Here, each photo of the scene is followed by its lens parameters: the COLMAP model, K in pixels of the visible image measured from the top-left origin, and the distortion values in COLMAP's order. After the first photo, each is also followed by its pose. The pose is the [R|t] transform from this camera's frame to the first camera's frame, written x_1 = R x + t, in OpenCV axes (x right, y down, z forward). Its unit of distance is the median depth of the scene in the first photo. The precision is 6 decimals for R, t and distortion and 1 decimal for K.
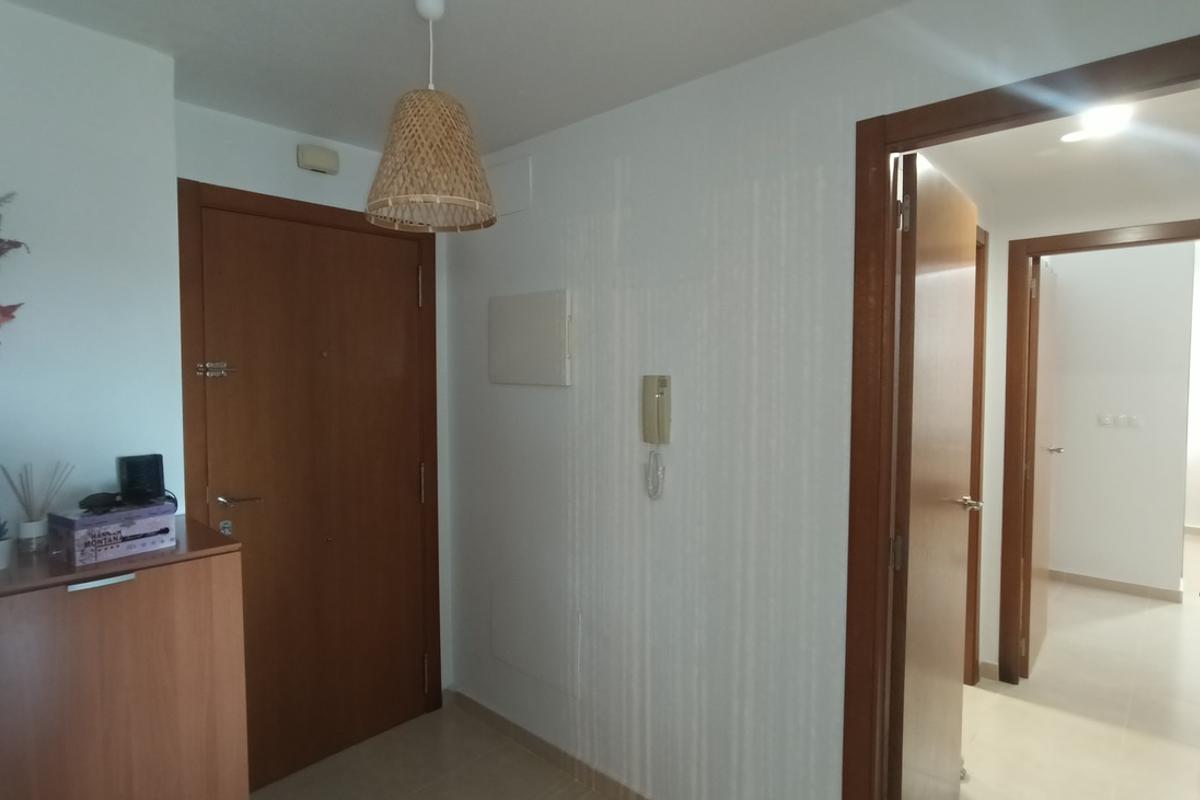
lens RADIAL K [[649.7, 0, 590.5], [0, 649.7, 396.2], [0, 0, 1]] dist [-0.035154, 0.025440]
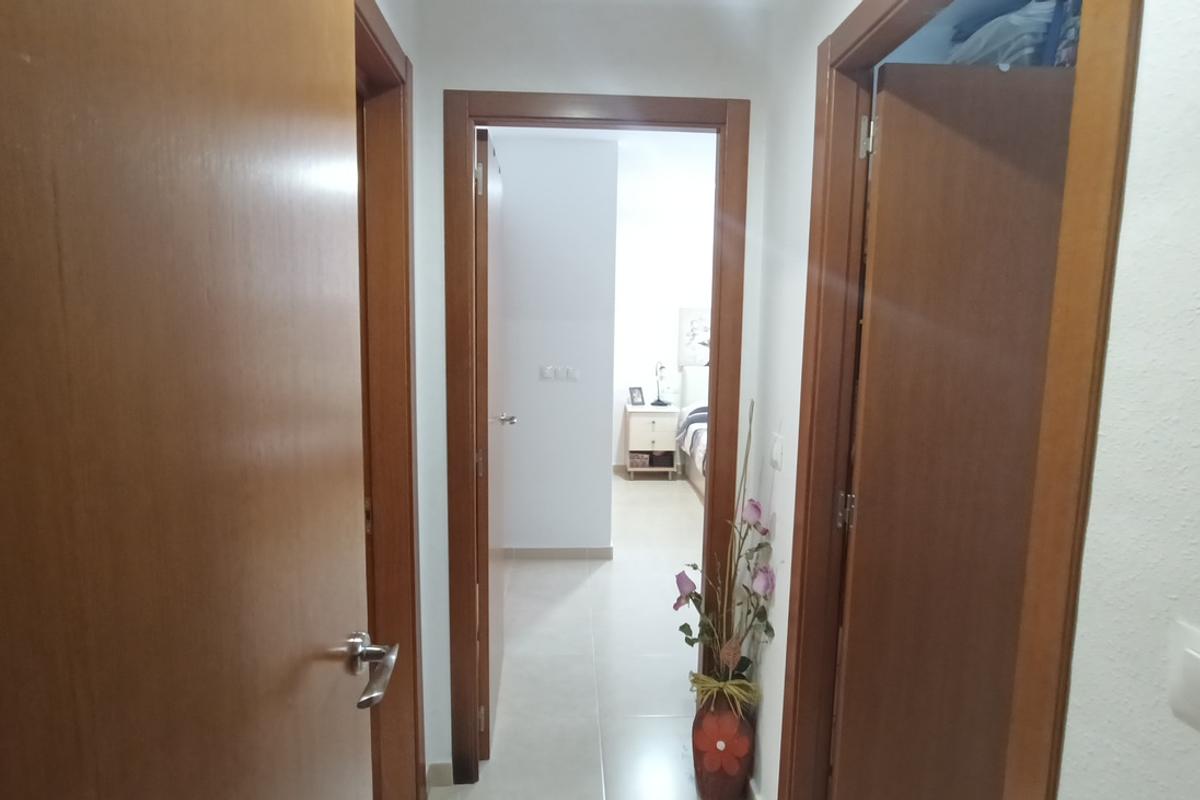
lens RADIAL K [[649.7, 0, 590.5], [0, 649.7, 396.2], [0, 0, 1]] dist [-0.035154, 0.025440]
pose [[0.713380, -0.070725, 0.697199, 0.288698], [0.012849, 0.996047, 0.087894, -0.014263], [-0.700660, -0.053744, 0.711469, 0.429832]]
